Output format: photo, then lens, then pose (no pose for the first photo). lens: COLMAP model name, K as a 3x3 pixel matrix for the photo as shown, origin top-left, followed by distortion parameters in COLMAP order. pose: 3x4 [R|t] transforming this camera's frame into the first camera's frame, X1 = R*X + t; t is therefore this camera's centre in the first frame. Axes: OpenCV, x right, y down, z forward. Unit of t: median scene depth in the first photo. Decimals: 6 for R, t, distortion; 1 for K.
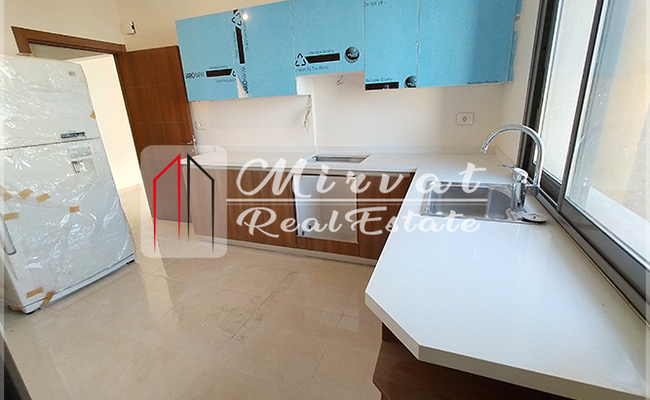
lens RADIAL K [[299.0, 0, 327.5], [0, 299.0, 198.6], [0, 0, 1]] dist [-0.002793, -0.000643]
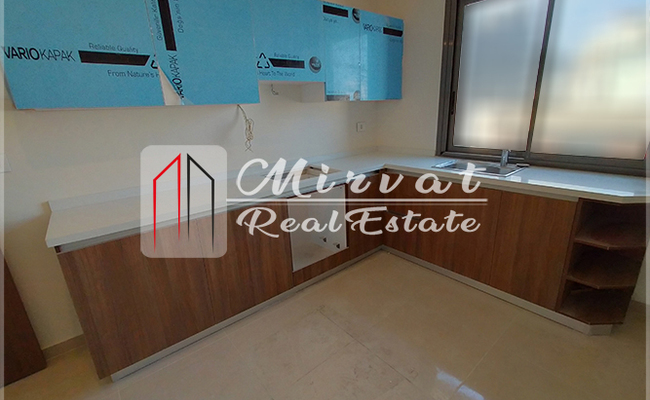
lens RADIAL K [[299.0, 0, 326.5], [0, 299.0, 200.2], [0, 0, 1]] dist [-0.002793, -0.000643]
pose [[0.500565, -0.224792, 0.836005, -0.776366], [0.288804, 0.953738, 0.083526, -0.115975], [-0.816105, 0.199631, 0.542328, 0.486325]]
